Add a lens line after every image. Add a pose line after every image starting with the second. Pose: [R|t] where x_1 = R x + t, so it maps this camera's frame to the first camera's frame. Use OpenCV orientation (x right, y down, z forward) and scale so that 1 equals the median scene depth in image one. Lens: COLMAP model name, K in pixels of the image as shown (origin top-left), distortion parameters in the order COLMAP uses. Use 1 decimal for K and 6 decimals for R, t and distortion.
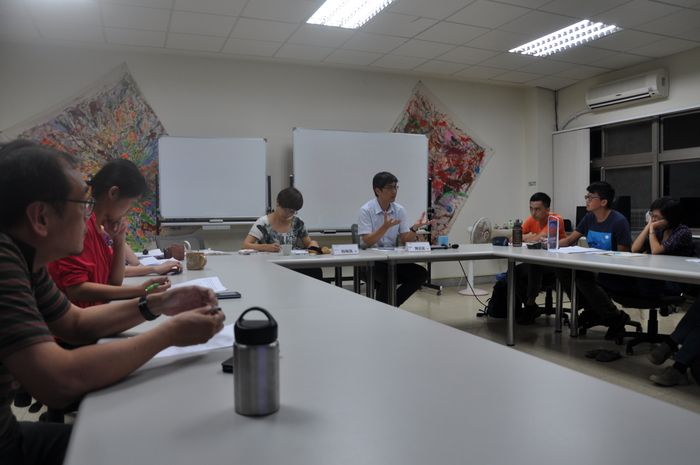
lens RADIAL K [[540.6, 0, 350.0], [0, 540.6, 232.5], [0, 0, 1]] dist [-0.157832, 0.113137]
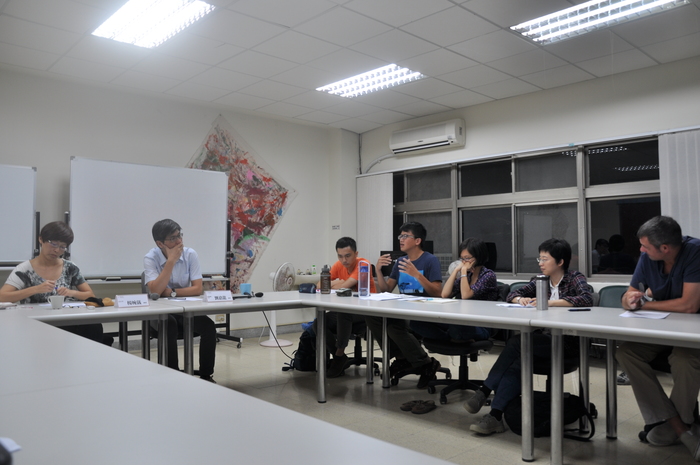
lens RADIAL K [[563.9, 0, 350.0], [0, 563.9, 232.5], [0, 0, 1]] dist [-0.147762, 0.143206]
pose [[0.933351, 0.018715, 0.358477, -0.001210], [0.010209, 0.996852, -0.078625, -0.001900], [-0.358820, 0.077045, 0.930222, 0.039076]]
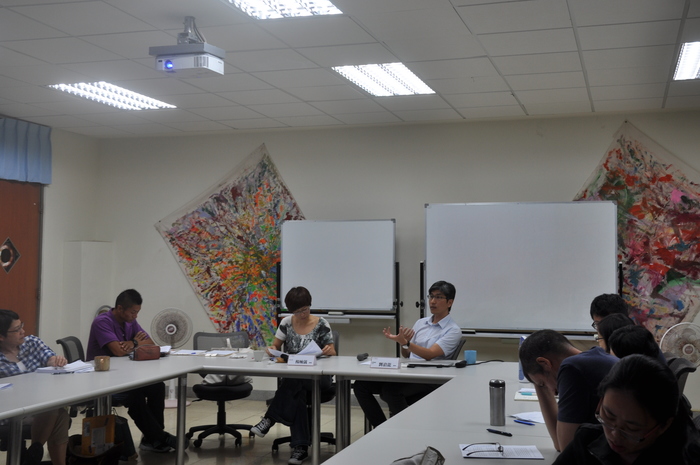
lens RADIAL K [[849.8, 0, 389.2], [0, 849.8, 222.9], [0, 0, 1]] dist [-0.008131, 0.320667]
pose [[0.787125, -0.021418, -0.616422, 0.596878], [-0.031284, 0.996724, -0.074579, -0.058887], [0.616000, 0.077987, 0.783877, -0.063793]]
